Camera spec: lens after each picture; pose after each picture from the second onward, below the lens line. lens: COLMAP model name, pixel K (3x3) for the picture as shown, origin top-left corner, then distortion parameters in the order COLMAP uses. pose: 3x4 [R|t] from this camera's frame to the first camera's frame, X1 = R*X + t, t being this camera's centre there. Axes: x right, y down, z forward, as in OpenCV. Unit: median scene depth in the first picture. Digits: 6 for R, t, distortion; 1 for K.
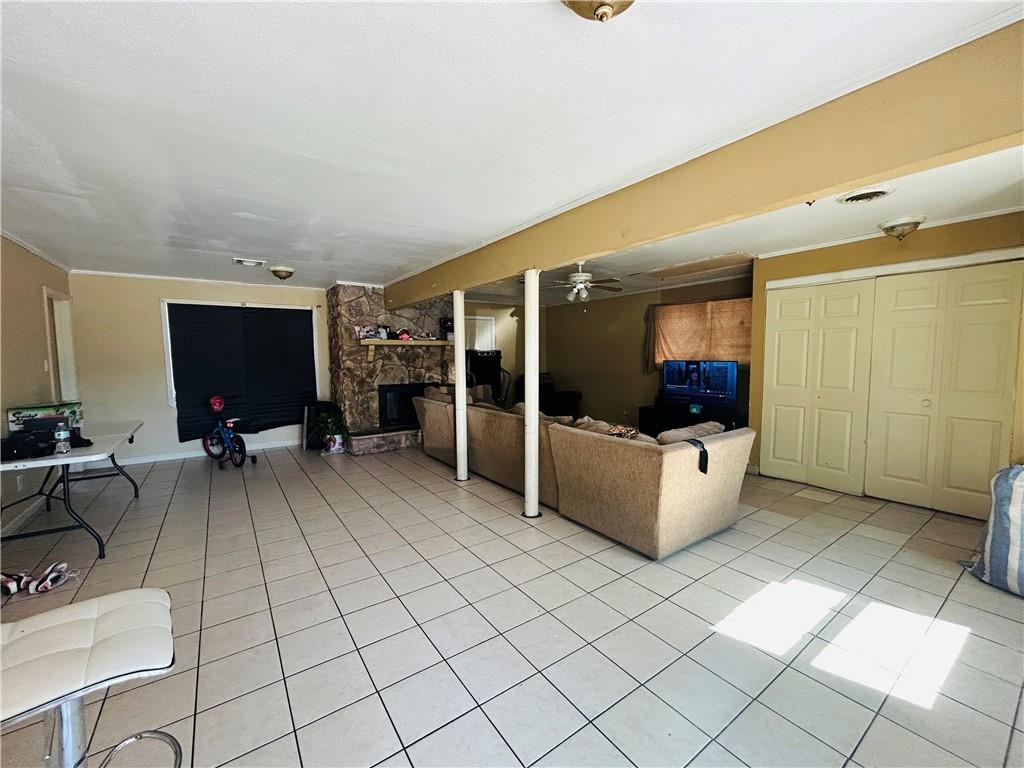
lens RADIAL K [[416.5, 0, 510.4], [0, 416.5, 385.7], [0, 0, 1]] dist [-0.000099, 0.000428]
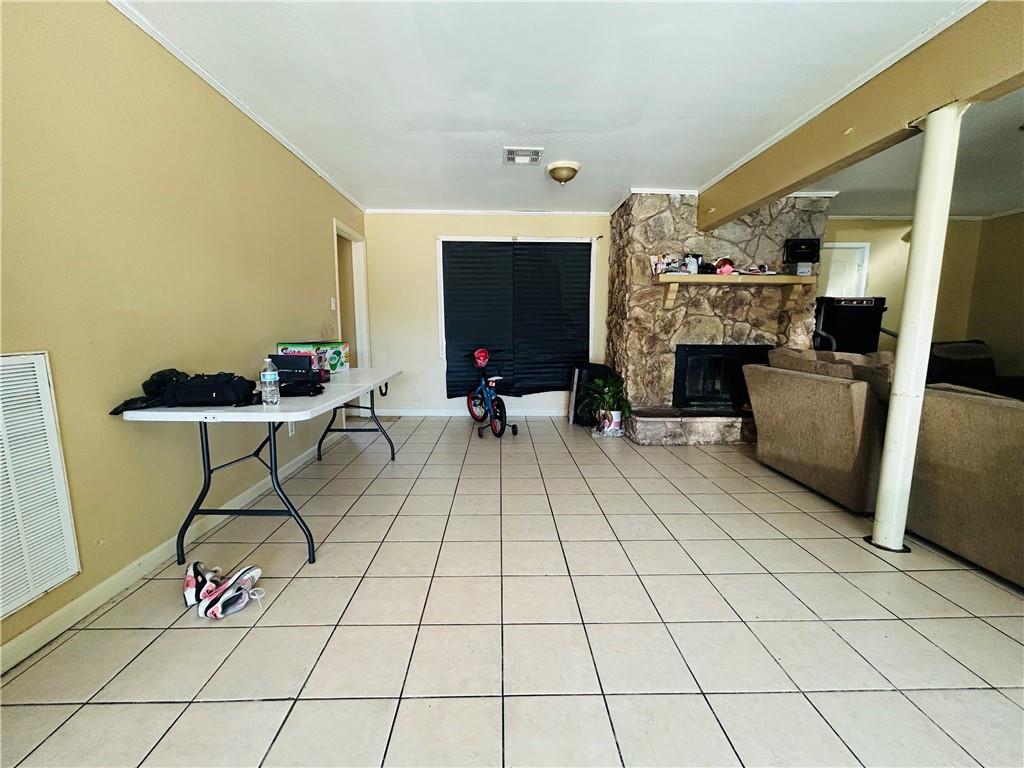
lens RADIAL K [[416.5, 0, 510.4], [0, 416.5, 385.7], [0, 0, 1]] dist [-0.000099, 0.000428]
pose [[0.833728, 0.089644, -0.544851, -0.174219], [-0.054466, 0.995273, 0.080407, 0.026182], [0.549483, -0.037361, 0.834669, 0.296664]]
